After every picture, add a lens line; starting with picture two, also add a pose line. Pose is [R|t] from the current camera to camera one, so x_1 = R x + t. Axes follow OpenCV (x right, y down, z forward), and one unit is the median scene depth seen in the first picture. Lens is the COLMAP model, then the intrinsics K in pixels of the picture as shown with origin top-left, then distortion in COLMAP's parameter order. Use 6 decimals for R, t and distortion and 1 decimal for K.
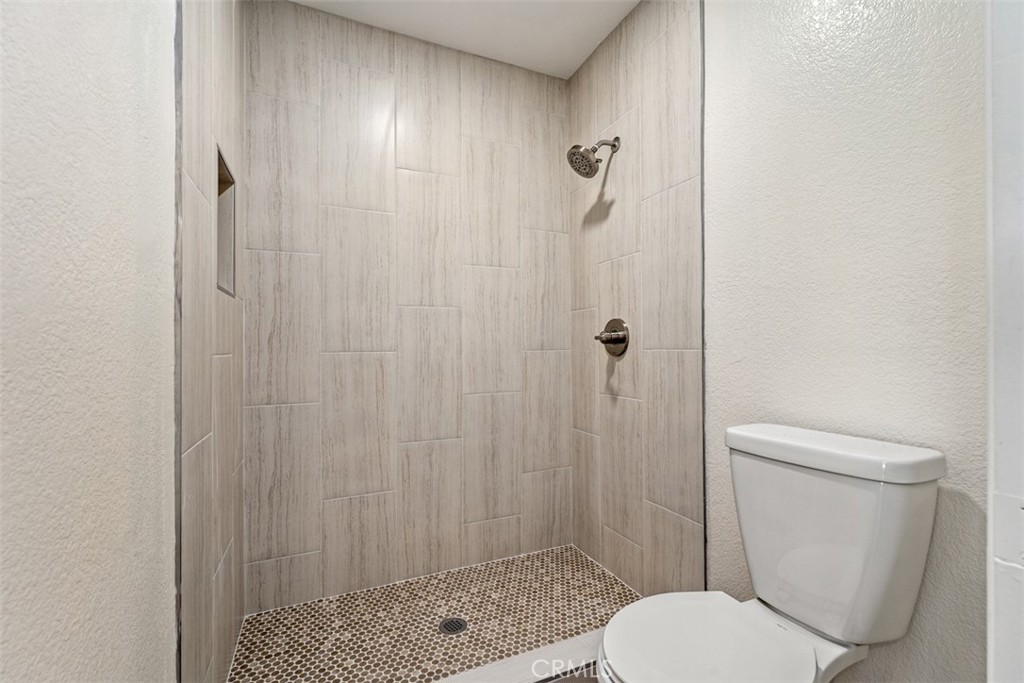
lens RADIAL K [[445.8, 0, 515.2], [0, 445.8, 348.2], [0, 0, 1]] dist [-0.001755, 0.000197]
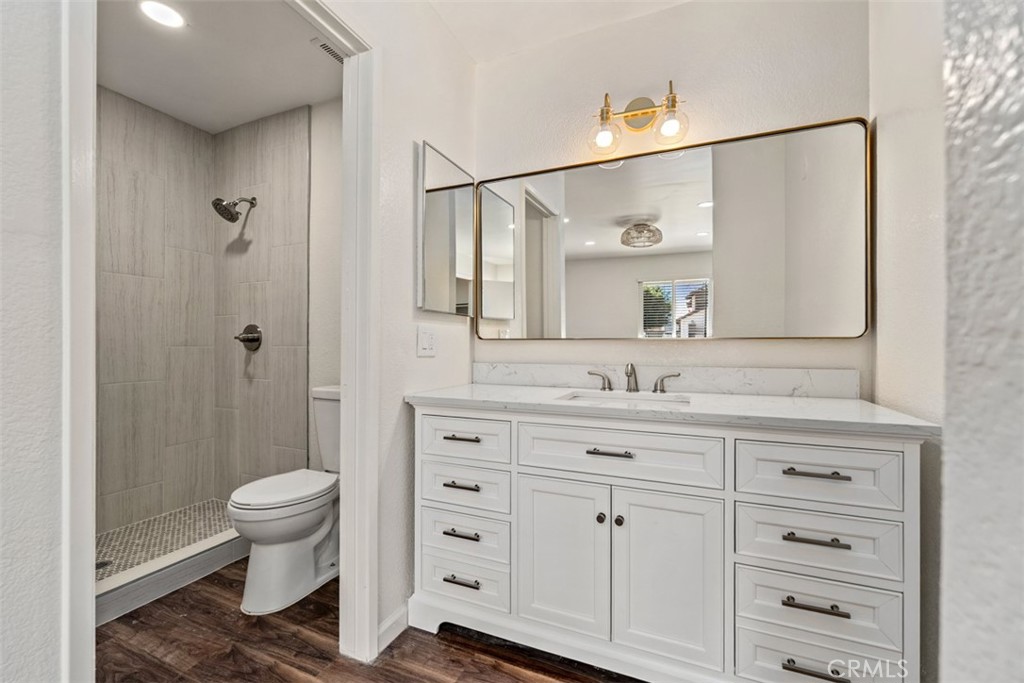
lens RADIAL K [[445.8, 0, 523.2], [0, 445.8, 345.0], [0, 0, 1]] dist [-0.001755, 0.000197]
pose [[0.746505, 0.008867, 0.665321, -0.070981], [-0.008180, 0.999958, -0.004149, -0.002129], [-0.665330, -0.002346, 0.746546, -0.613478]]
